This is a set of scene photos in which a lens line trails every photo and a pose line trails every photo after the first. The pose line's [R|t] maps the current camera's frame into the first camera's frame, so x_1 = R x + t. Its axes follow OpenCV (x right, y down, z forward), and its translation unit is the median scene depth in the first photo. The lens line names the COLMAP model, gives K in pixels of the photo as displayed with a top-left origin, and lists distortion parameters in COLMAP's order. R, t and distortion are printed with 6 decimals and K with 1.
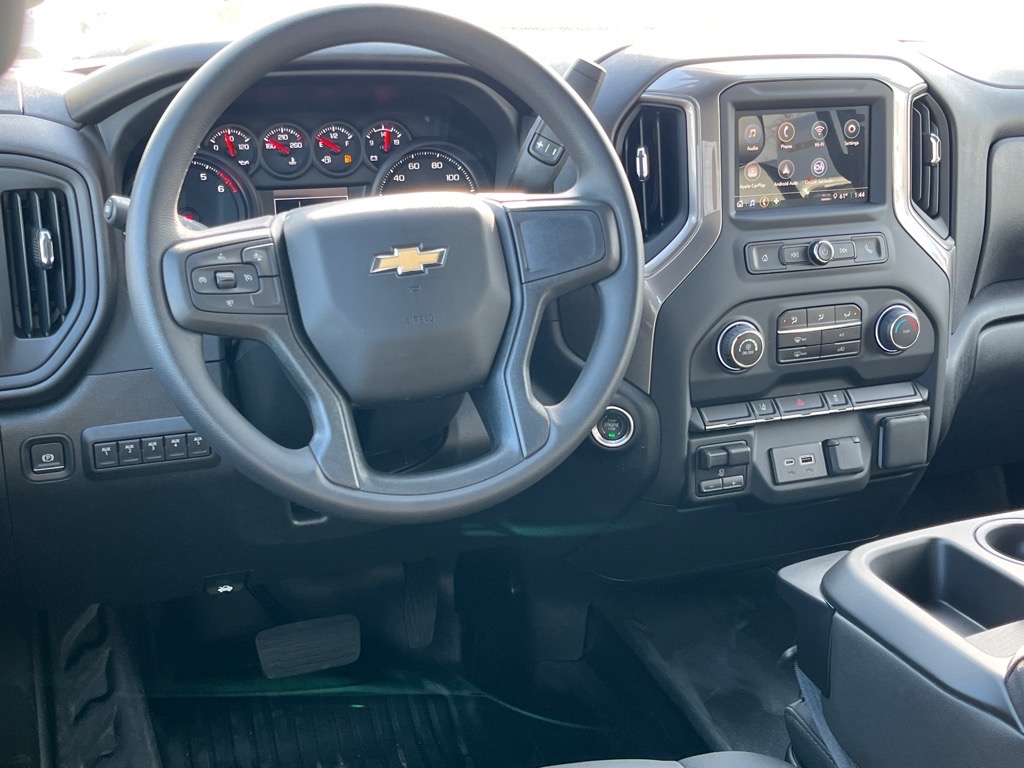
lens RADIAL K [[1259.8, 0, 512.0], [0, 1259.8, 384.0], [0, 0, 1]] dist [0.077013, -0.062351]
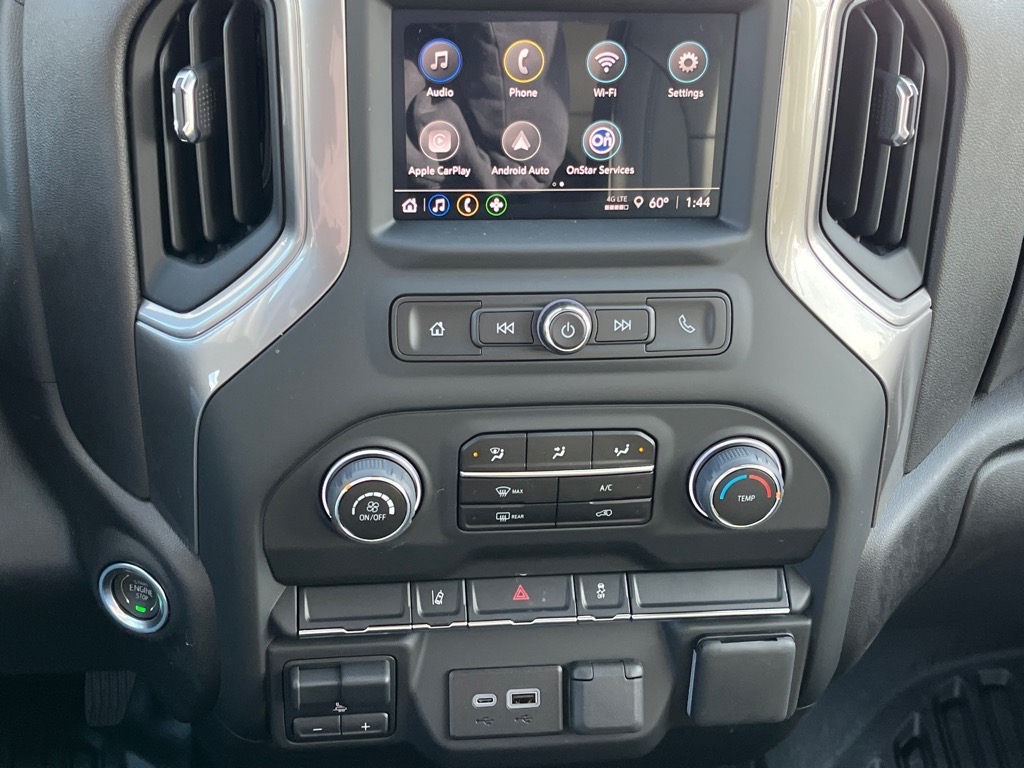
lens RADIAL K [[1315.9, 0, 512.0], [0, 1315.9, 384.0], [0, 0, 1]] dist [0.104904, -0.009563]
pose [[0.967735, 0.154233, -0.199249, 0.326464], [-0.111479, 0.971245, 0.210369, -0.185457], [0.225966, -0.181369, 0.957102, 0.514889]]
